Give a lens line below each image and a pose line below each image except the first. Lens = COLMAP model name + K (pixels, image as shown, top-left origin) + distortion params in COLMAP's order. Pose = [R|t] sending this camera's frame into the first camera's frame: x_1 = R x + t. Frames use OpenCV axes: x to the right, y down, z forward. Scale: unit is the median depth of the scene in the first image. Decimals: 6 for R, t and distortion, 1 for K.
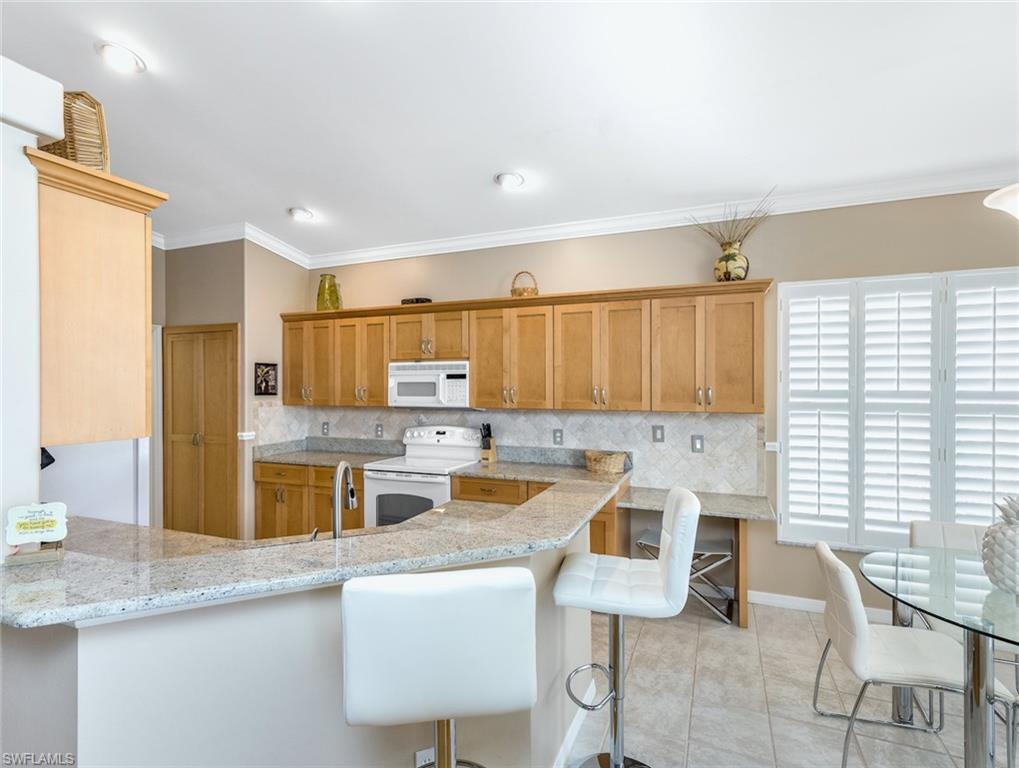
lens RADIAL K [[511.5, 0, 516.7], [0, 511.5, 386.9], [0, 0, 1]] dist [0.013398, -0.004484]
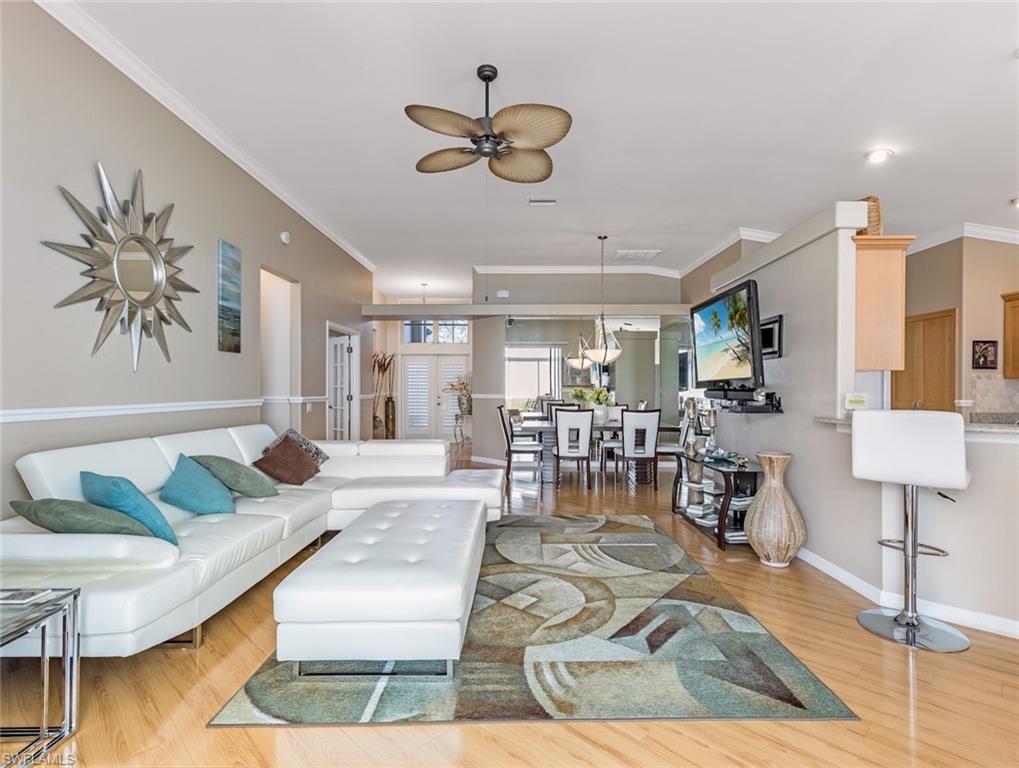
lens RADIAL K [[511.5, 0, 512.5], [0, 511.5, 383.7], [0, 0, 1]] dist [0.013398, -0.004484]
pose [[0.361220, -0.001476, -0.932479, 0.197286], [-0.011523, 0.999915, -0.006046, 0.068822], [0.932409, 0.012929, 0.361173, -0.383963]]
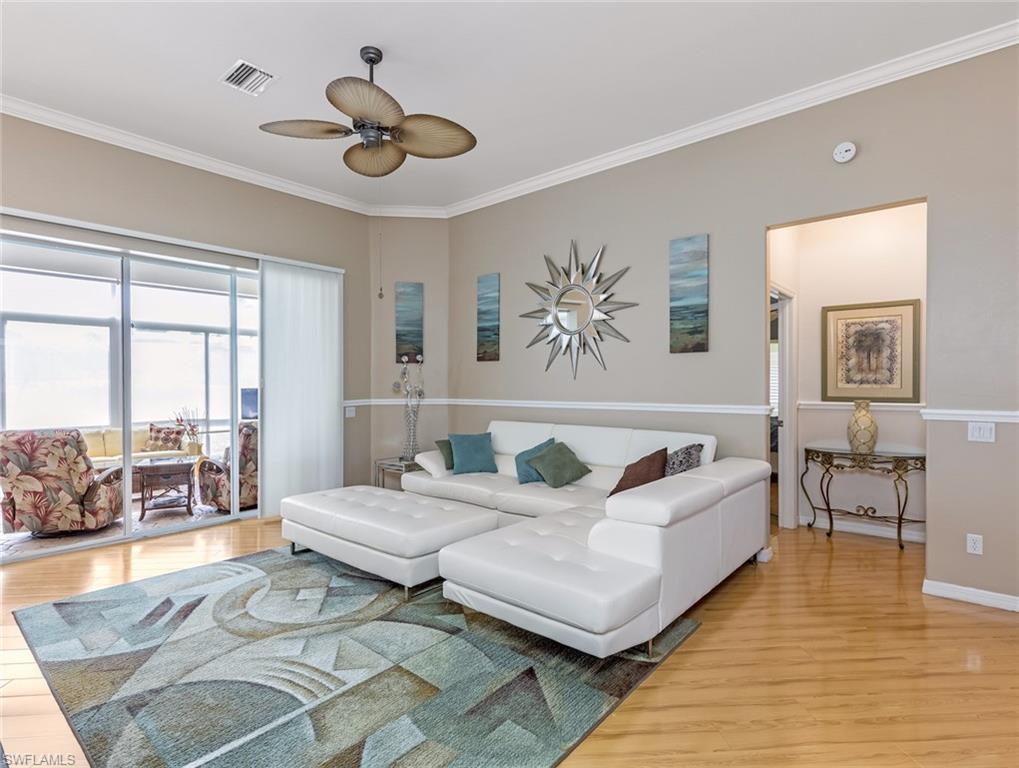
lens RADIAL K [[541.2, 0, 513.3], [0, 541.2, 381.8], [0, 0, 1]] dist [0.009047, -0.002109]
pose [[-0.944923, 0.013309, 0.327022, -0.830490], [0.015580, 0.999869, 0.004327, 0.053305], [-0.326921, 0.009184, -0.945007, 0.407042]]
